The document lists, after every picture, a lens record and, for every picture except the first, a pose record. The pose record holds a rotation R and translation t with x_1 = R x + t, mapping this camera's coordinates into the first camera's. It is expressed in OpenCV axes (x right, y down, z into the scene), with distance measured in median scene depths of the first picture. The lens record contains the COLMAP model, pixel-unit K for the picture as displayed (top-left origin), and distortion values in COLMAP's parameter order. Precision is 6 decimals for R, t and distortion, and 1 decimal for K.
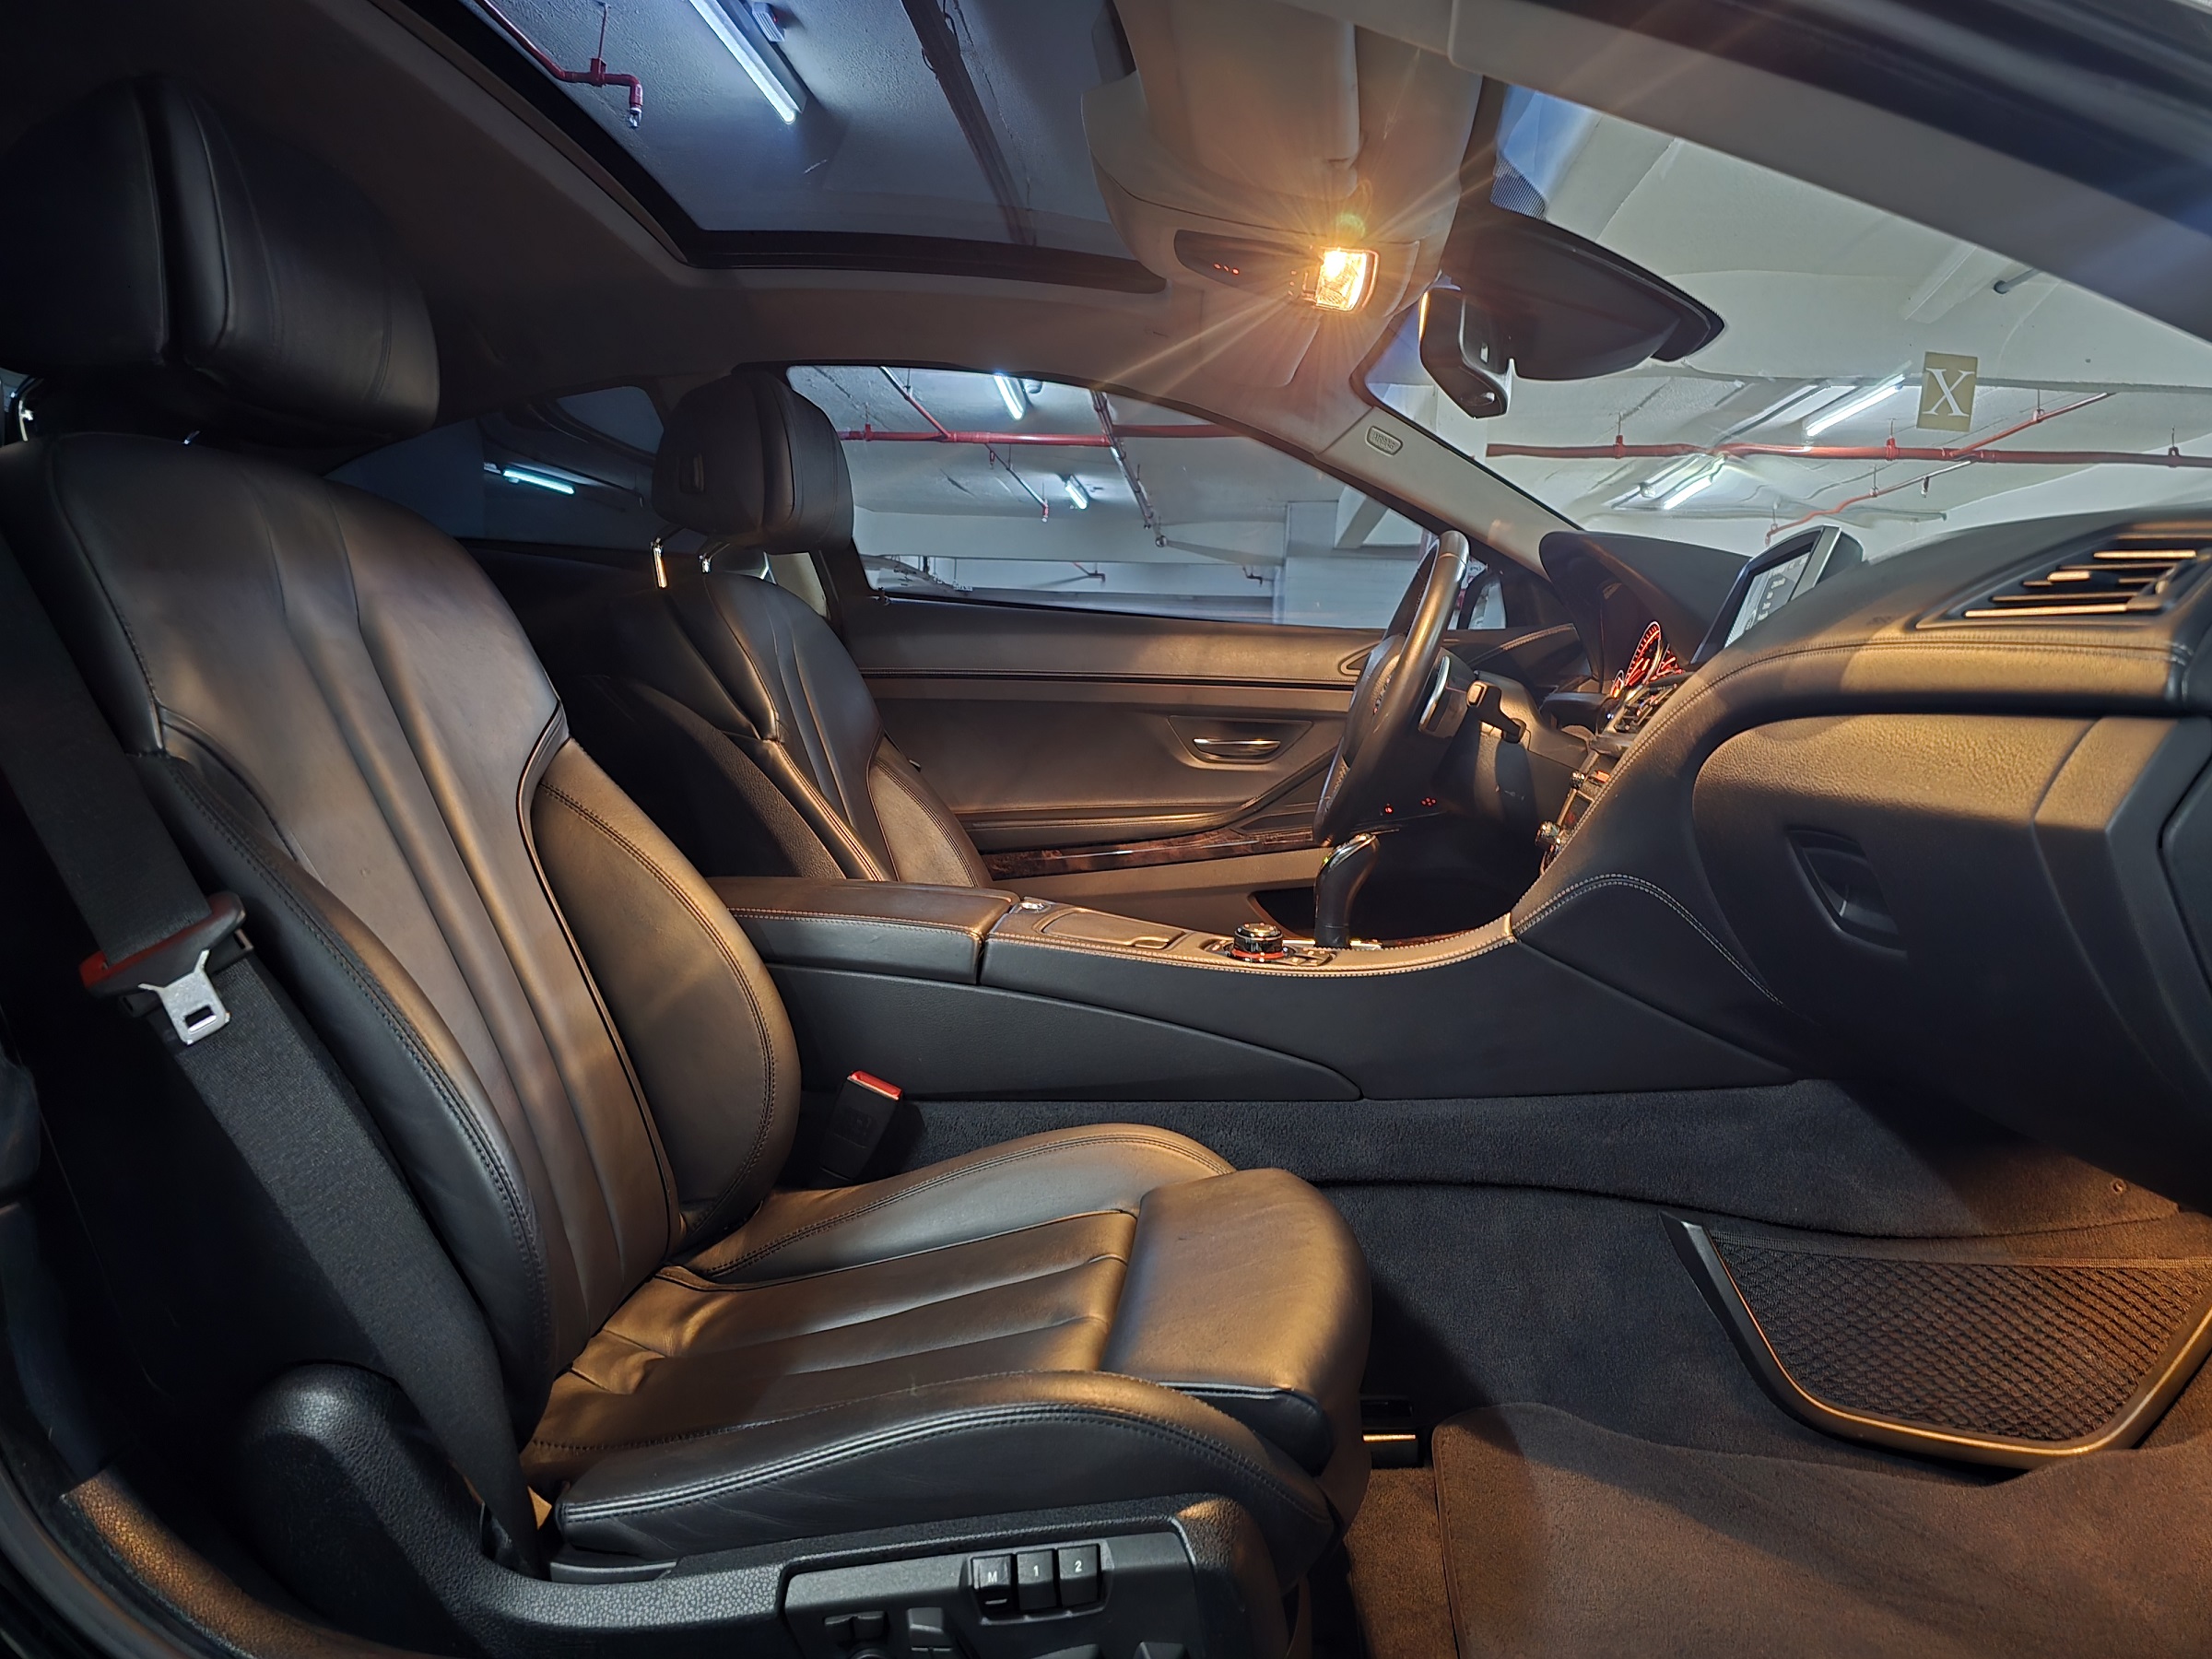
lens RADIAL K [[1462.0, 0, 1103.4], [0, 1462.0, 819.3], [0, 0, 1]] dist [0.059219, -0.067250]
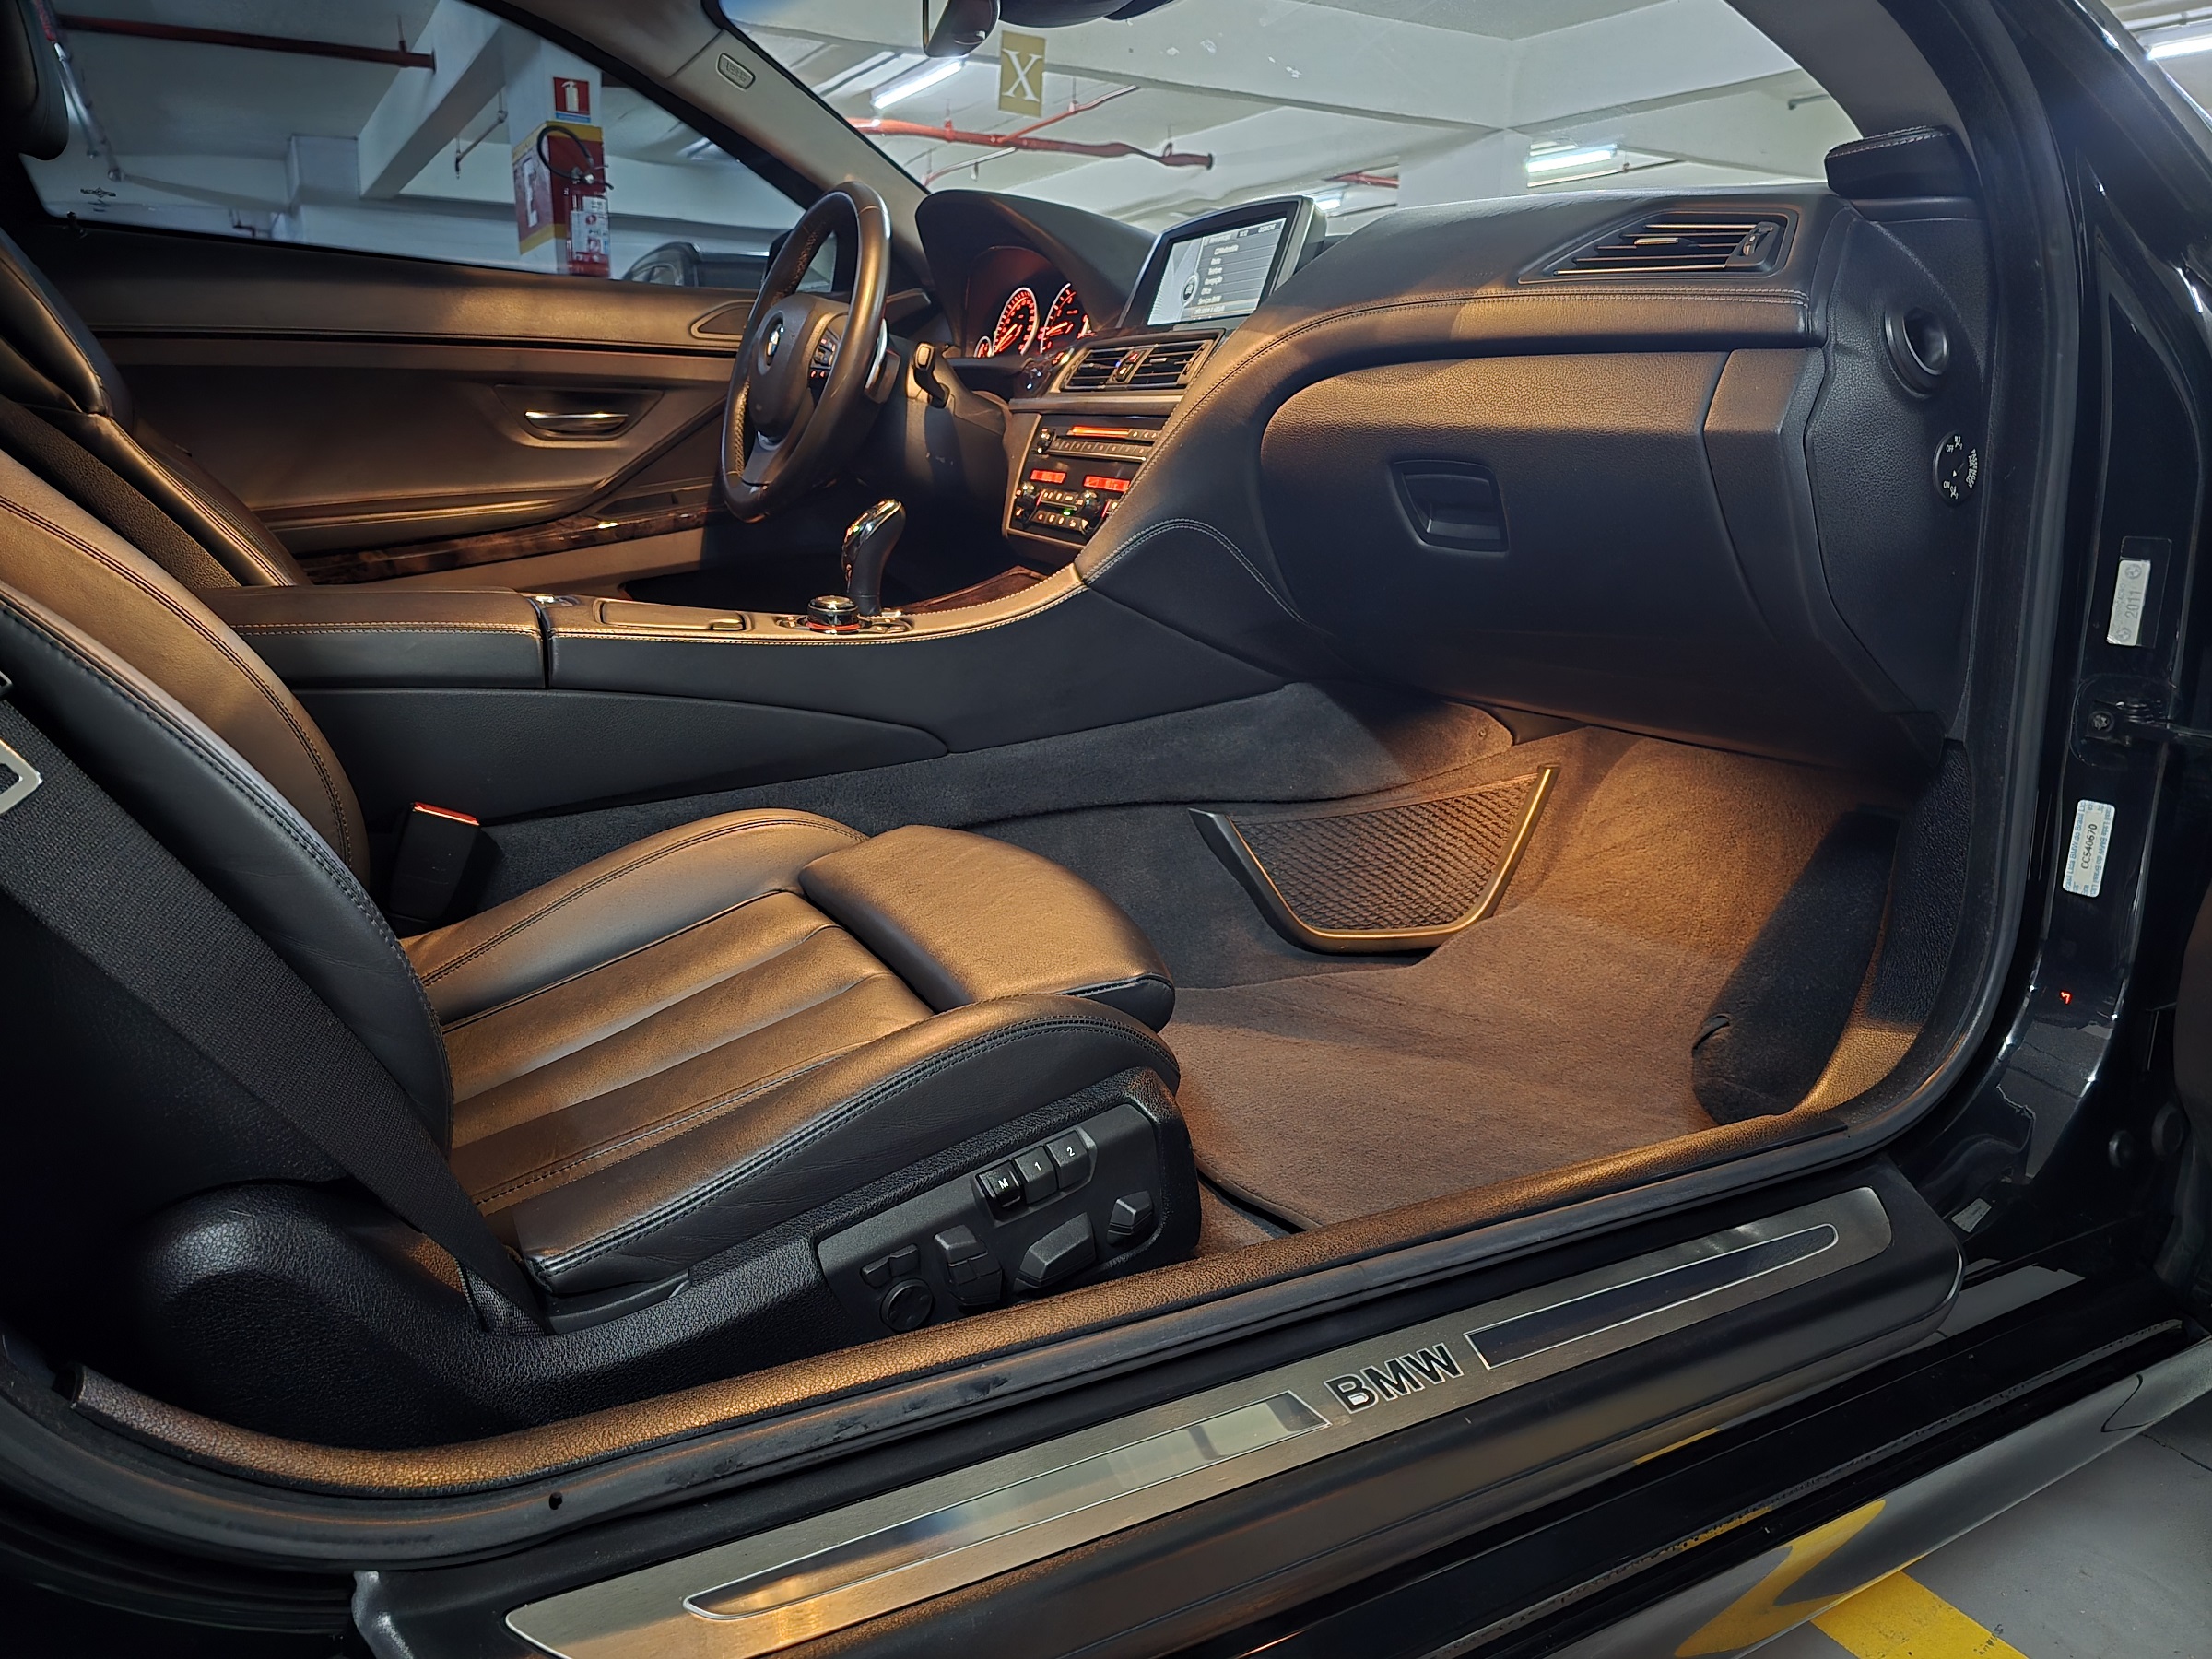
lens RADIAL K [[1455.1, 0, 1106.0], [0, 1455.1, 829.5], [0, 0, 1]] dist [0.050303, -0.039493]
pose [[0.840219, -0.166066, 0.516193, -0.200600], [0.051387, 0.972051, 0.229078, 0.006498], [-0.539808, -0.165950, 0.825269, 0.044539]]
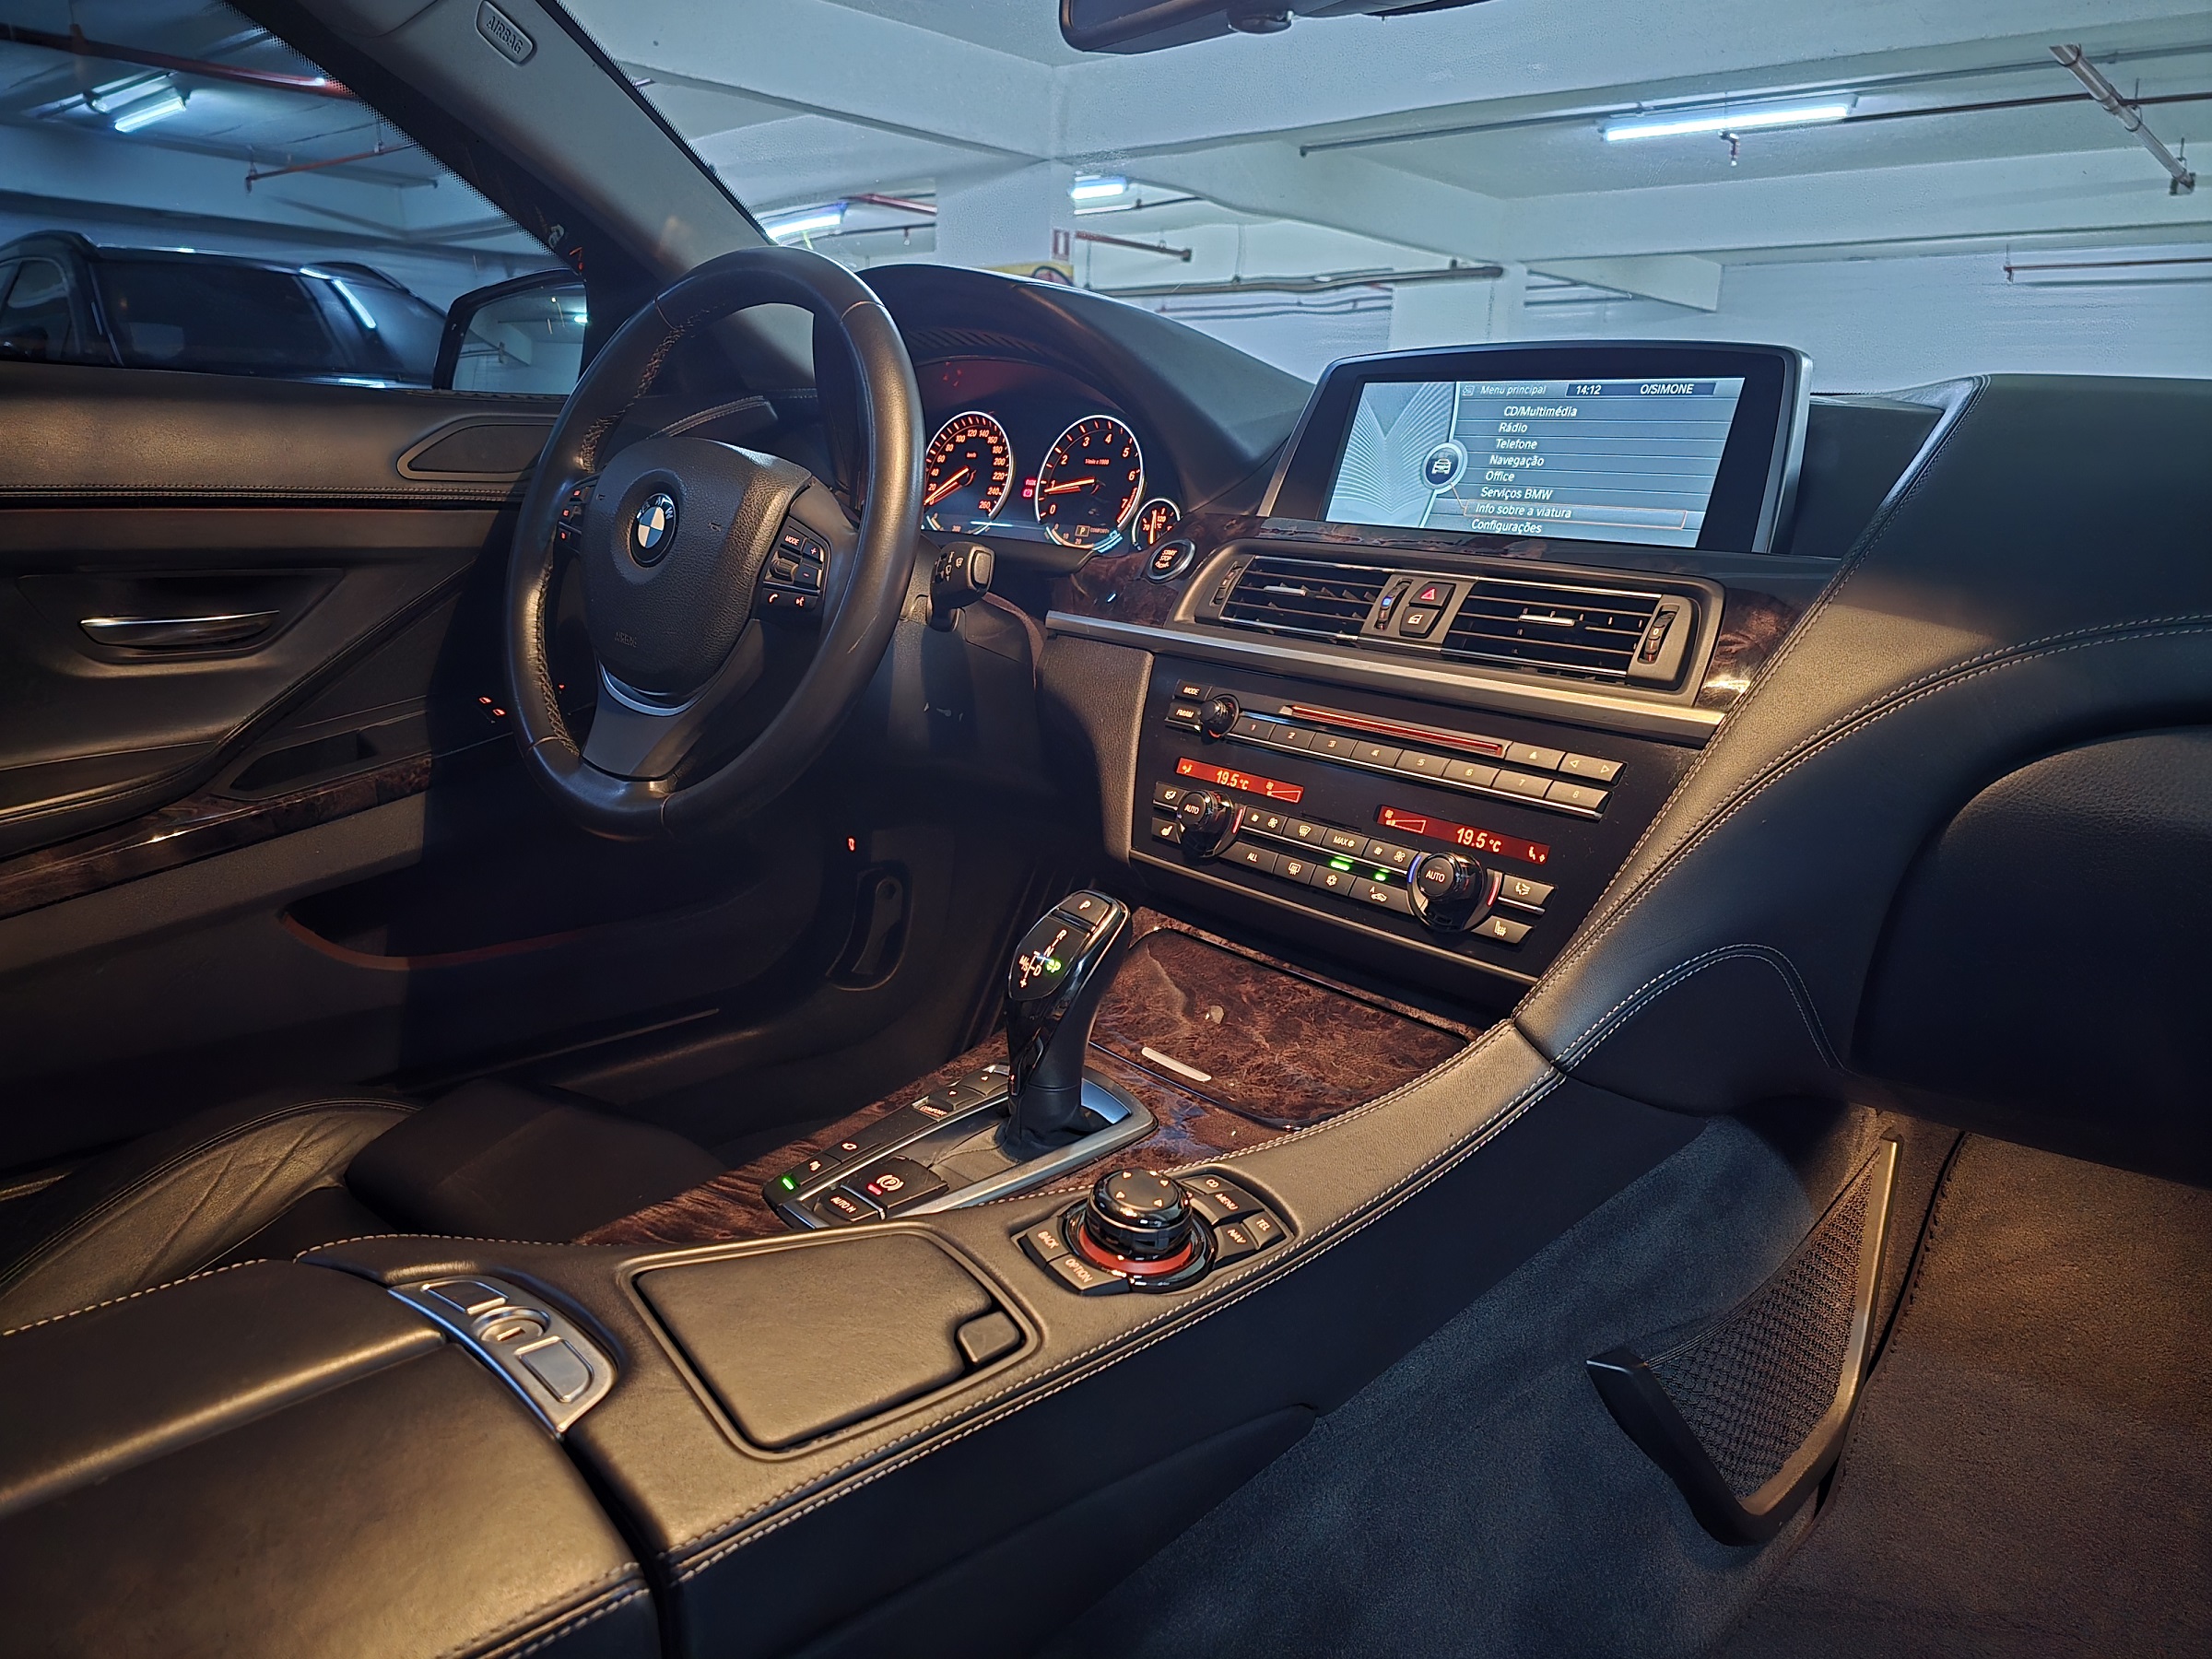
lens RADIAL K [[1498.8, 0, 1060.5], [0, 1498.8, 825.6], [0, 0, 1]] dist [0.045711, -0.000821]
pose [[0.624239, -0.211147, 0.752159, -0.179018], [0.051590, 0.971823, 0.229995, -0.122998], [-0.779528, -0.104768, 0.617543, 0.602547]]
